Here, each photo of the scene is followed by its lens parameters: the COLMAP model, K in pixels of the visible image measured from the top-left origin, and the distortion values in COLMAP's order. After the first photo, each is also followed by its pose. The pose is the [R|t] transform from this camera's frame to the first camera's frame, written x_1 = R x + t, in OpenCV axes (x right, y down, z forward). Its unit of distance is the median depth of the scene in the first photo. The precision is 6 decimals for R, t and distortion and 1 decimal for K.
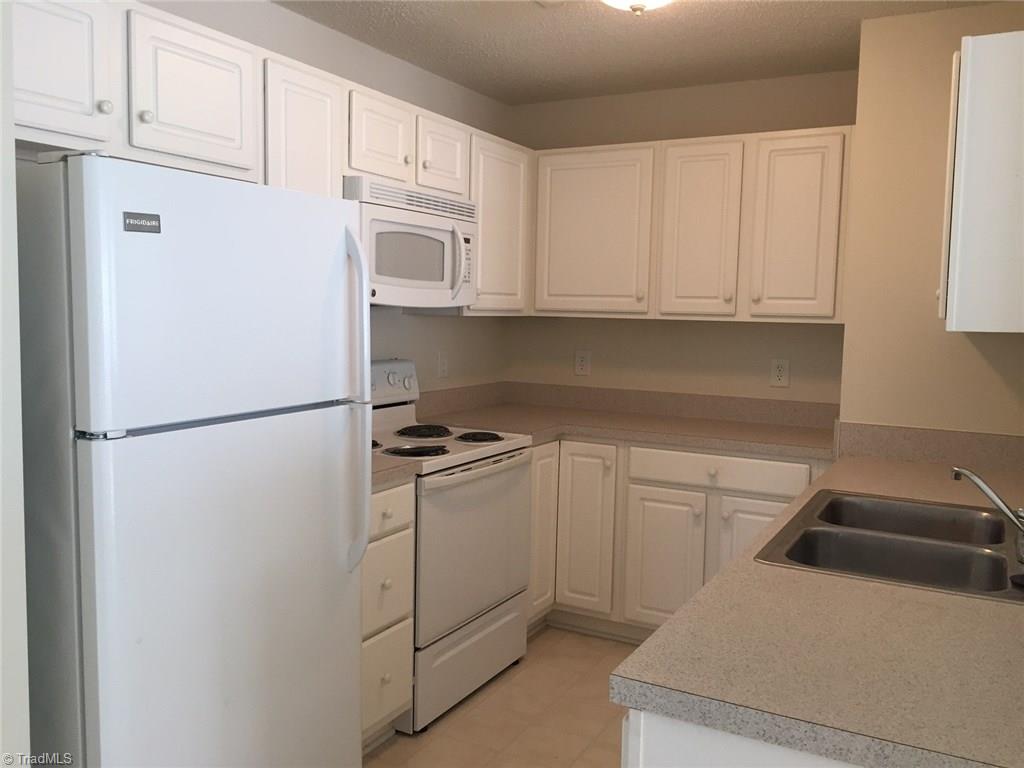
lens RADIAL K [[874.7, 0, 512.0], [0, 874.7, 379.0], [0, 0, 1]] dist [0.071508, -0.084929]
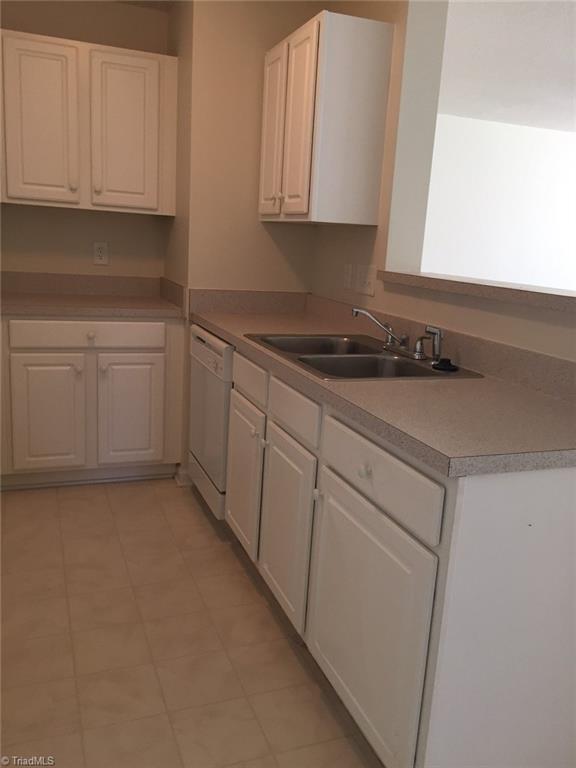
lens RADIAL K [[656.0, 0, 291.2], [0, 656.0, 383.1], [0, 0, 1]] dist [0.071508, -0.084929]
pose [[0.645244, -0.144369, 0.750212, -0.288126], [0.012887, 0.983900, 0.178255, 0.011624], [-0.763868, -0.105350, 0.636716, 0.194999]]
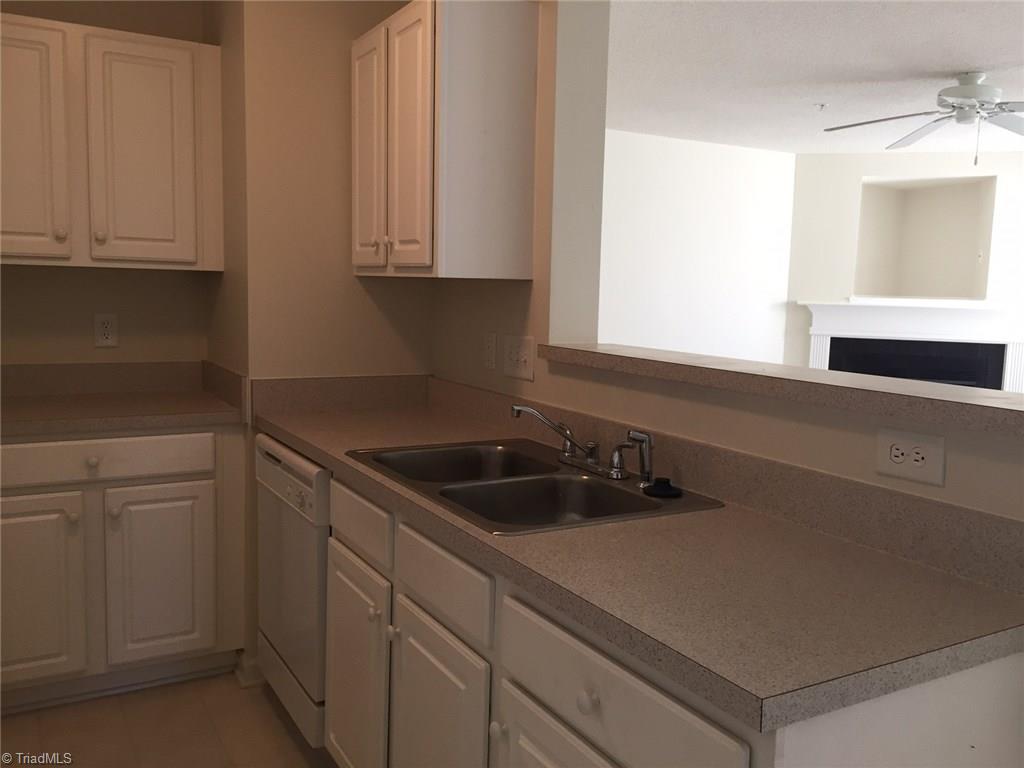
lens RADIAL K [[874.7, 0, 512.4], [0, 874.7, 379.4], [0, 0, 1]] dist [0.071508, -0.084929]
pose [[0.516700, -0.096103, 0.850756, -0.235431], [0.050622, 0.995371, 0.081695, -0.010854], [-0.854669, 0.000855, 0.519173, 0.278006]]
